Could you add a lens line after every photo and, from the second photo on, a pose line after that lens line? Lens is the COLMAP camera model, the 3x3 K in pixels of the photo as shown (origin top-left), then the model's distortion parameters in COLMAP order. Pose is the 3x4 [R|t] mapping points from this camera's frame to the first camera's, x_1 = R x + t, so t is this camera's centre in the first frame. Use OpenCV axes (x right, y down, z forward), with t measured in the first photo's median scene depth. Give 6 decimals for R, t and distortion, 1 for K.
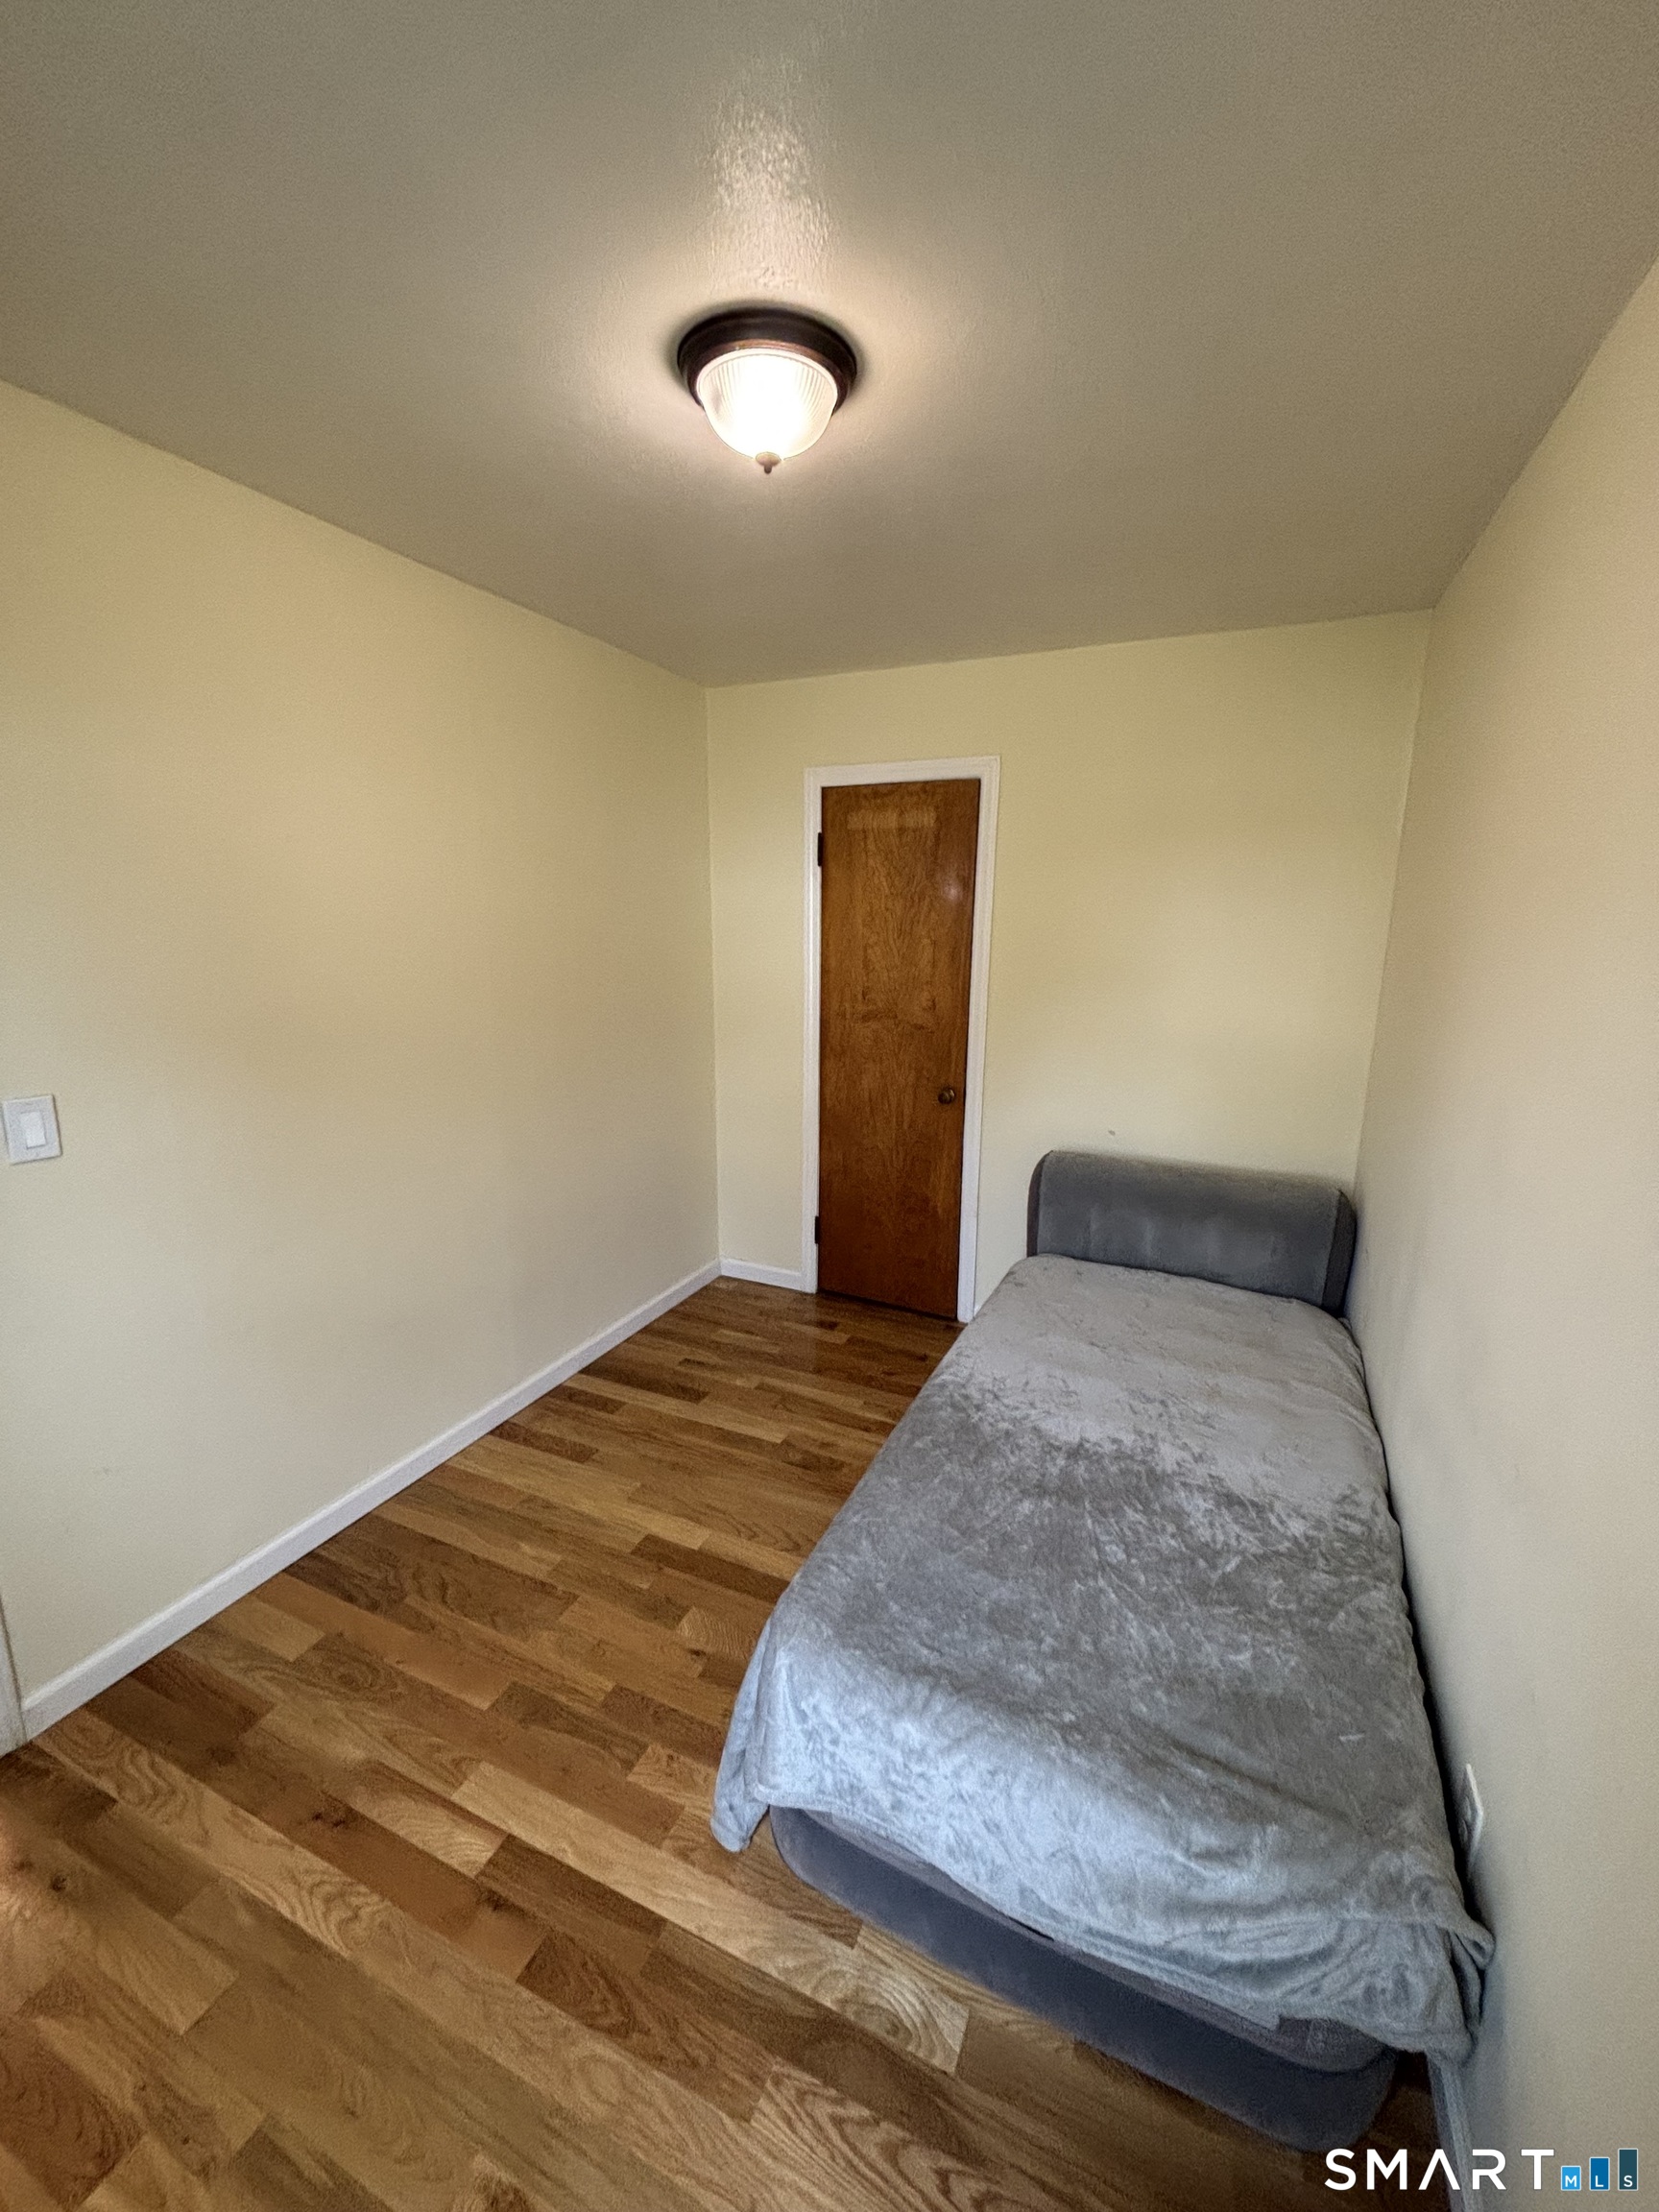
lens RADIAL K [[894.3, 0, 830.2], [0, 894.3, 1105.1], [0, 0, 1]] dist [-0.001476, 0.000002]
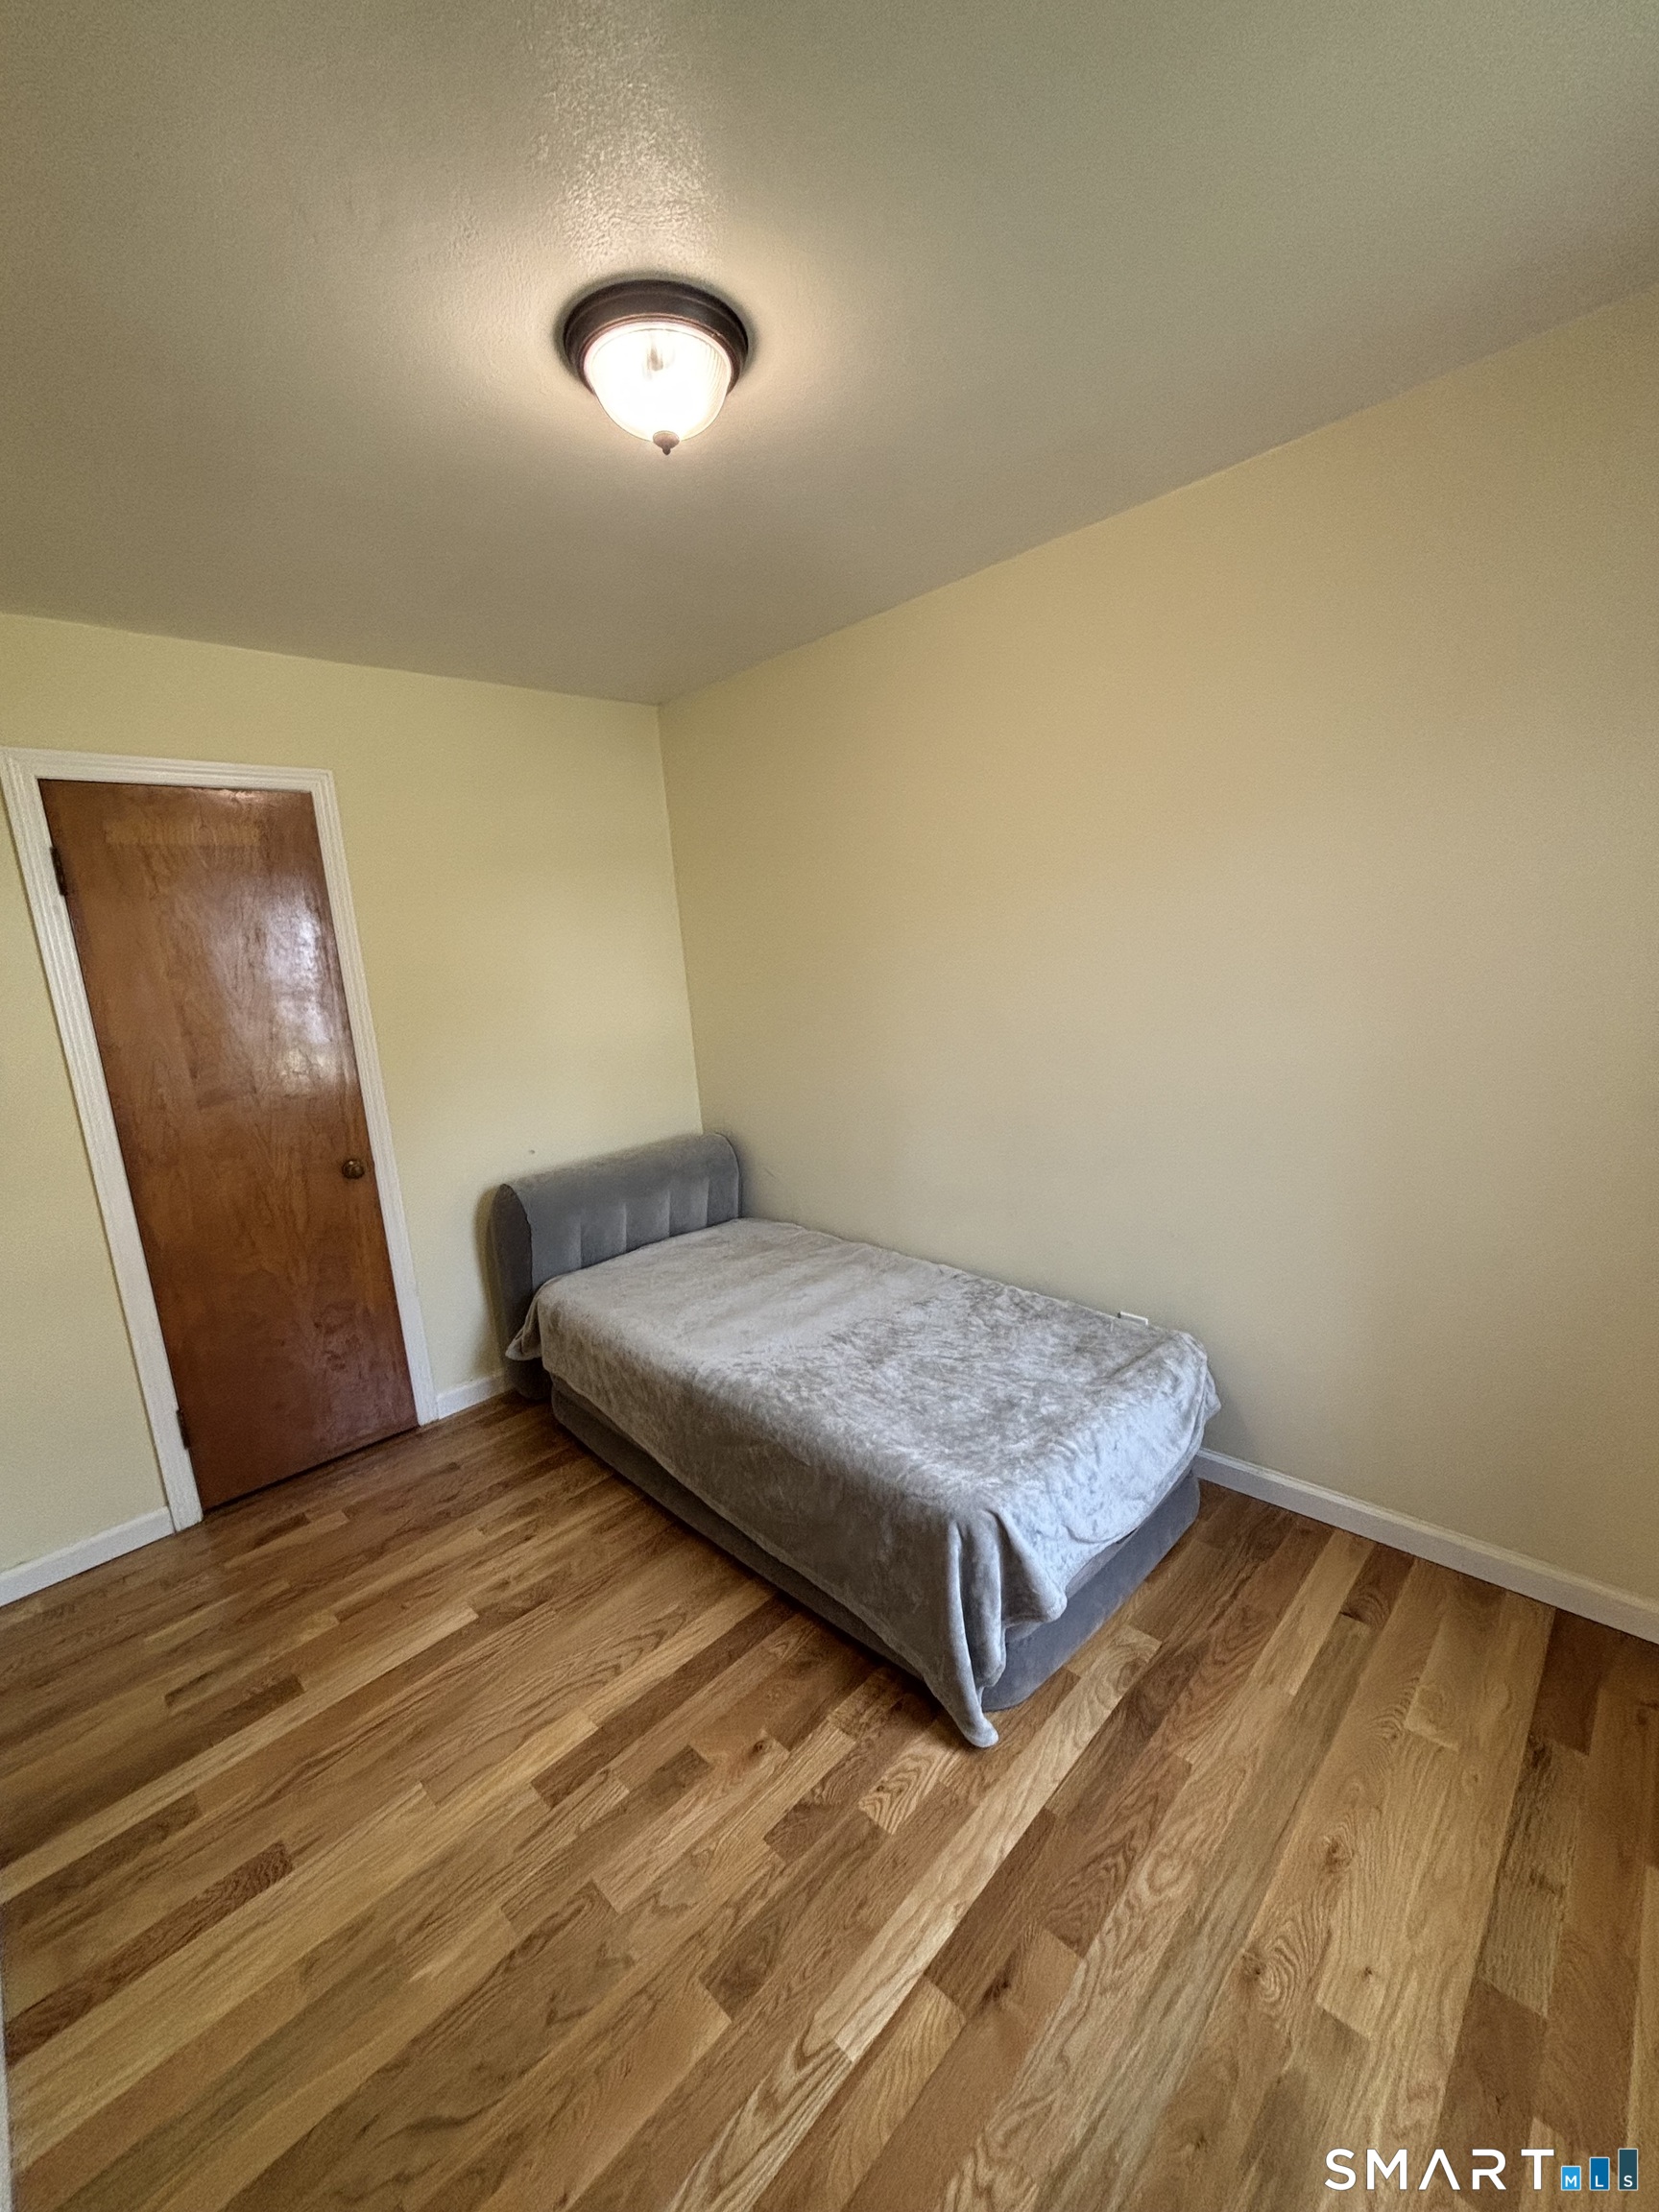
lens RADIAL K [[894.3, 0, 828.4], [0, 894.3, 1107.7], [0, 0, 1]] dist [-0.001476, 0.000002]
pose [[0.339368, -0.207697, 0.917437, -0.786007], [0.276481, 0.954262, 0.113761, -0.063028], [-0.899104, 0.215047, 0.381270, 0.464603]]
